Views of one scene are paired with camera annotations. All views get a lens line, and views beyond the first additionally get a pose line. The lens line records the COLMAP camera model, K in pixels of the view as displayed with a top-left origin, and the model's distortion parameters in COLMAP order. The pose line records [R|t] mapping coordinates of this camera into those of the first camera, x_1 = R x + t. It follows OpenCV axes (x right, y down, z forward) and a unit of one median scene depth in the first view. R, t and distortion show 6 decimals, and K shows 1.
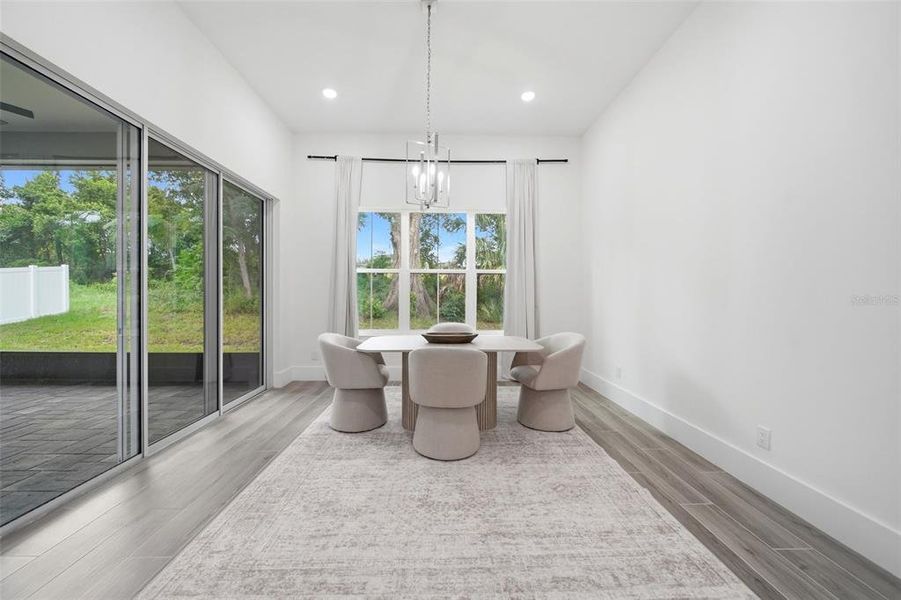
lens RADIAL K [[324.2, 0, 447.7], [0, 324.2, 298.0], [0, 0, 1]] dist [-0.005376, -0.000294]
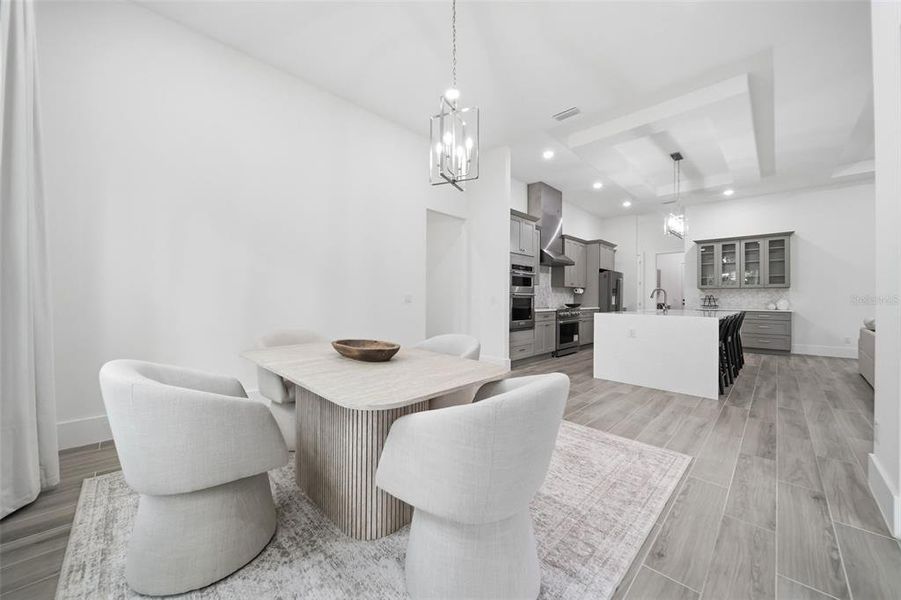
lens RADIAL K [[324.2, 0, 452.5], [0, 324.2, 297.0], [0, 0, 1]] dist [-0.005376, -0.000294]
pose [[-0.693029, -0.004767, 0.720894, -0.723495], [-0.001349, 0.999985, 0.005315, 0.021246], [-0.720909, 0.002711, -0.693025, 1.687141]]
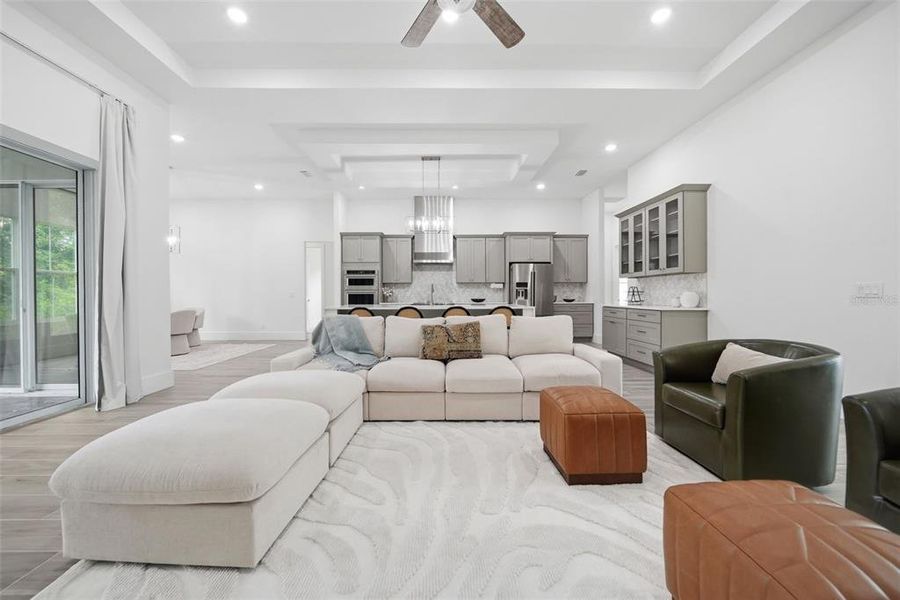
lens RADIAL K [[323.9, 0, 447.1], [0, 323.9, 295.7], [0, 0, 1]] dist [-0.005376, -0.000294]
pose [[0.004444, -0.002362, 0.999987, -2.549686], [0.012115, 0.999924, 0.002308, 0.059453], [-0.999917, 0.012104, 0.004472, -1.106102]]
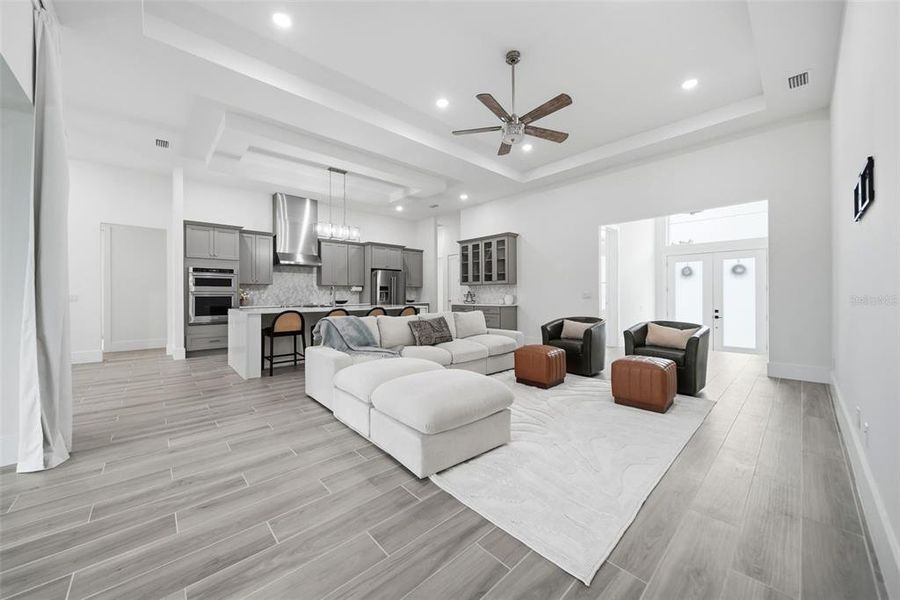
lens RADIAL K [[323.9, 0, 447.3], [0, 323.9, 295.2], [0, 0, 1]] dist [-0.005376, -0.000294]
pose [[-0.660712, 0.002140, 0.750636, -2.664085], [0.009951, 0.999933, 0.005908, 0.033852], [-0.750573, 0.011373, -0.660689, 0.050062]]
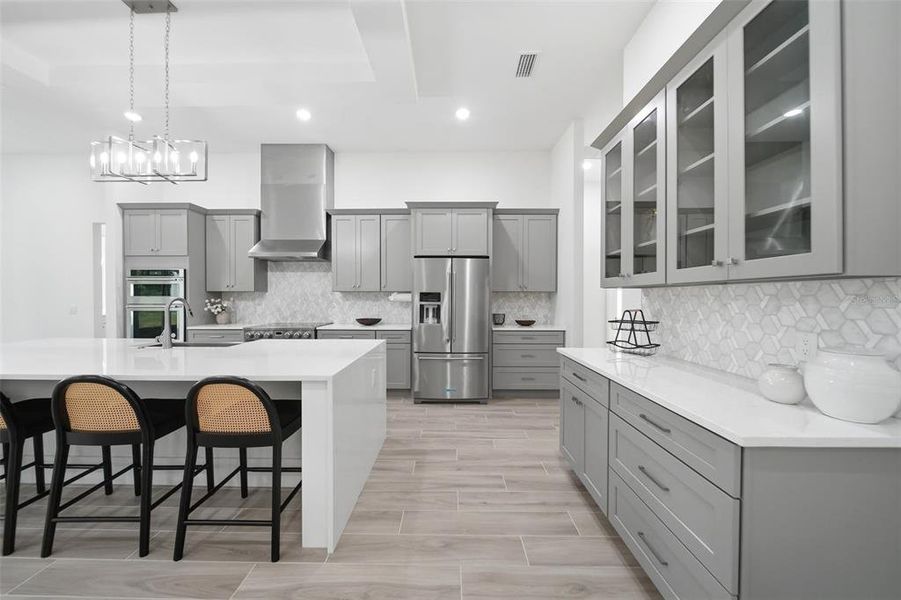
lens RADIAL K [[324.2, 0, 445.2], [0, 324.2, 299.9], [0, 0, 1]] dist [-0.005376, -0.000294]
pose [[0.030083, -0.008970, 0.999507, -1.166388], [0.006474, 0.999941, 0.008779, -0.025931], [-0.999526, 0.006207, 0.030139, -1.923956]]
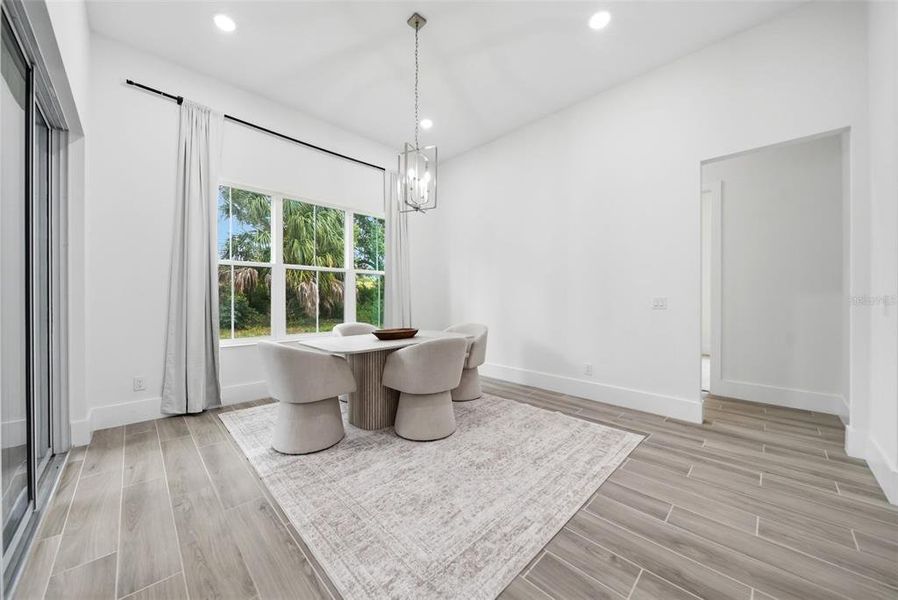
lens RADIAL K [[323.2, 0, 446.0], [0, 323.2, 299.2], [0, 0, 1]] dist [-0.005376, -0.000294]
pose [[0.727481, -0.004454, 0.686113, -0.763596], [0.008241, 0.999964, -0.002246, 0.019442], [-0.686078, 0.007288, 0.727491, 0.167964]]
